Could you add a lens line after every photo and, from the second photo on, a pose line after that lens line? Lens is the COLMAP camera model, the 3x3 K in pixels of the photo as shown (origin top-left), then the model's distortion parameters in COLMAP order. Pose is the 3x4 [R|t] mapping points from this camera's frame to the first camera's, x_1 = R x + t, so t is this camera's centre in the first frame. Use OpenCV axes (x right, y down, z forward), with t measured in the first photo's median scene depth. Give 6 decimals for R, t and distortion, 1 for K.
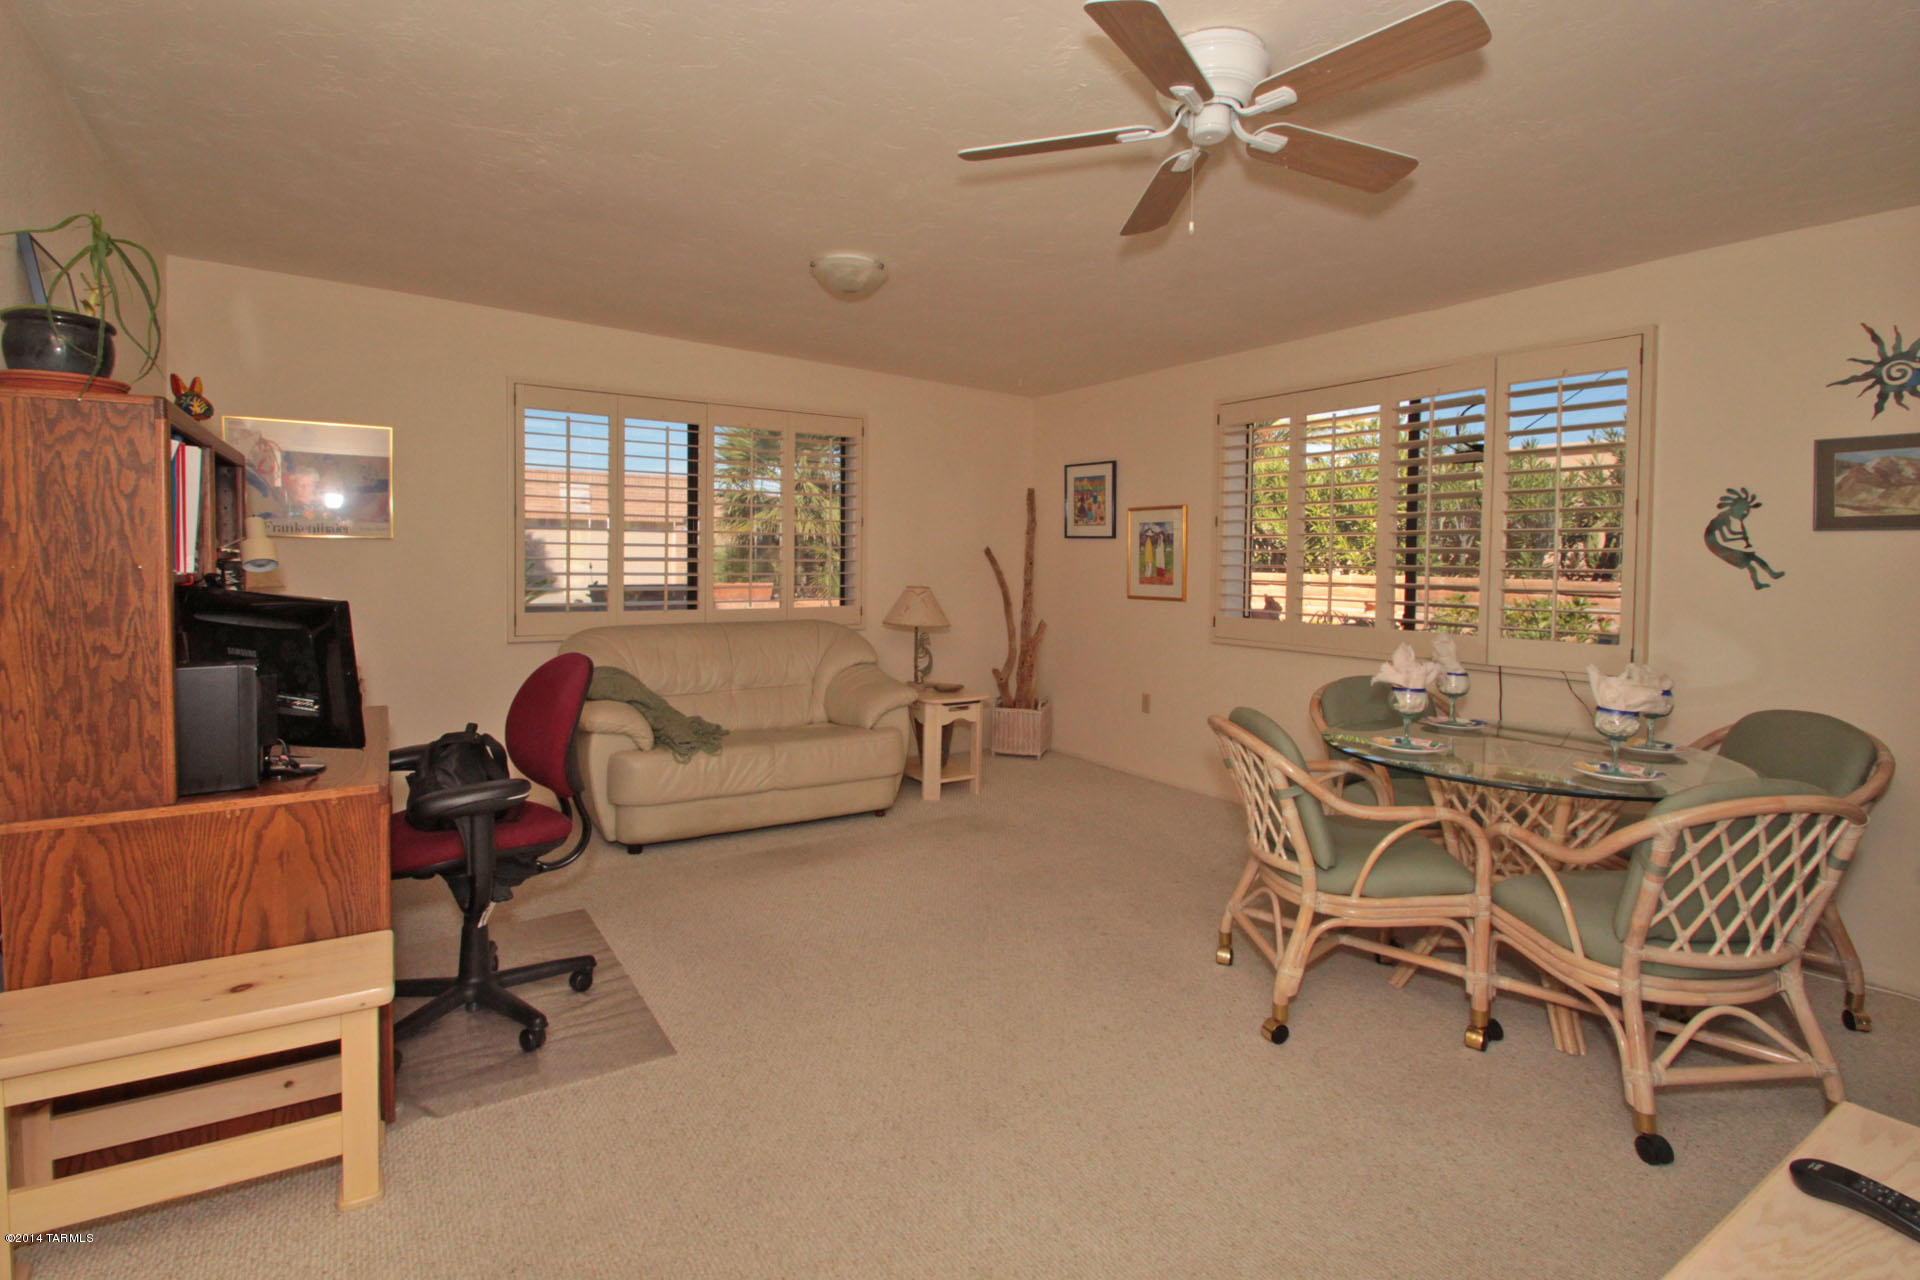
lens RADIAL K [[902.0, 0, 964.2], [0, 902.0, 597.5], [0, 0, 1]] dist [-0.027845, -0.000155]
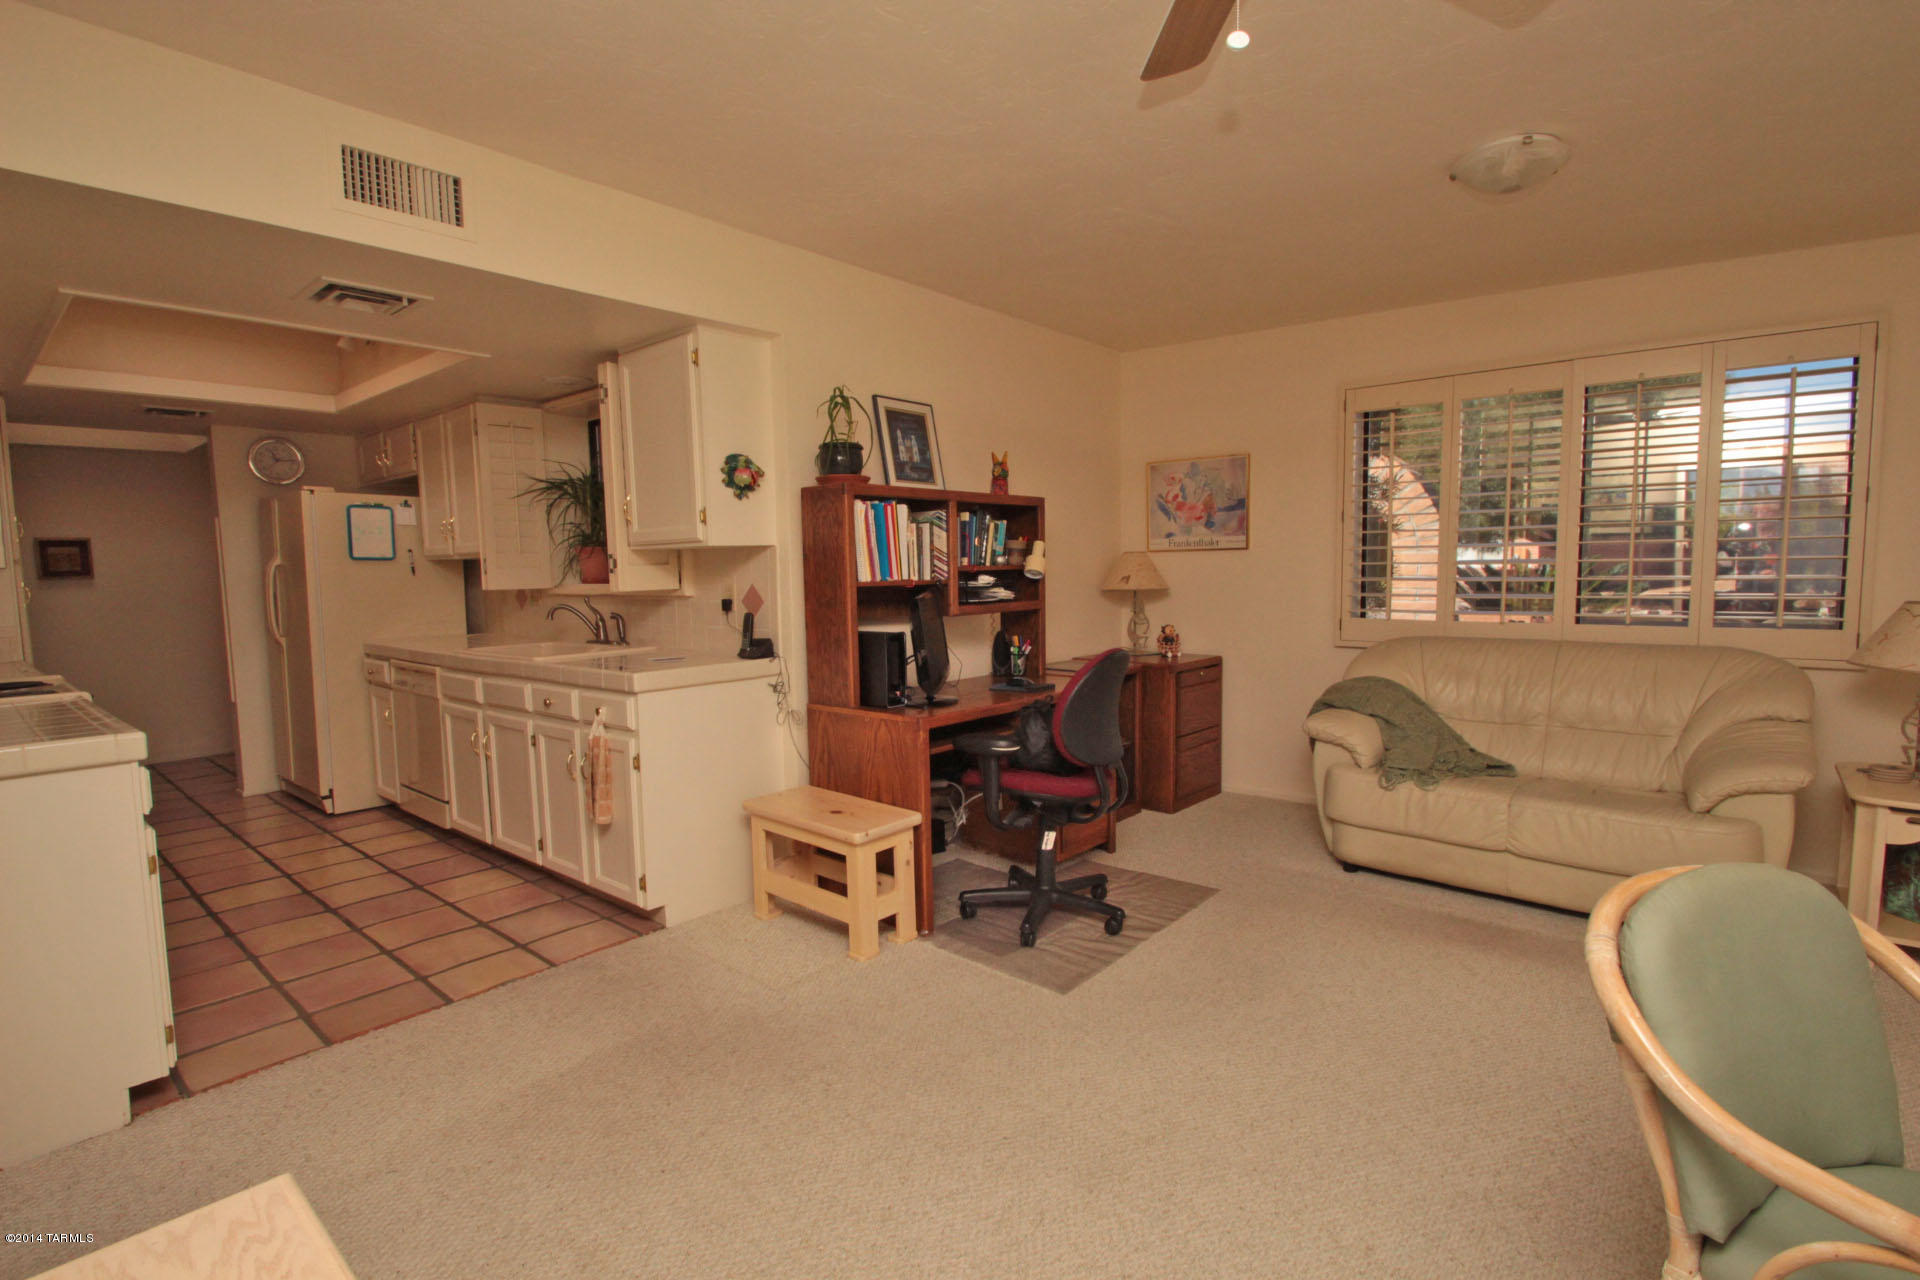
lens RADIAL K [[905.2, 0, 921.1], [0, 905.2, 666.7], [0, 0, 1]] dist [-0.019932, -0.000488]
pose [[0.232398, 0.086343, -0.968781, 0.555261], [-0.019168, 0.996265, 0.084195, -0.007789], [0.972432, -0.000998, 0.233185, 0.411578]]
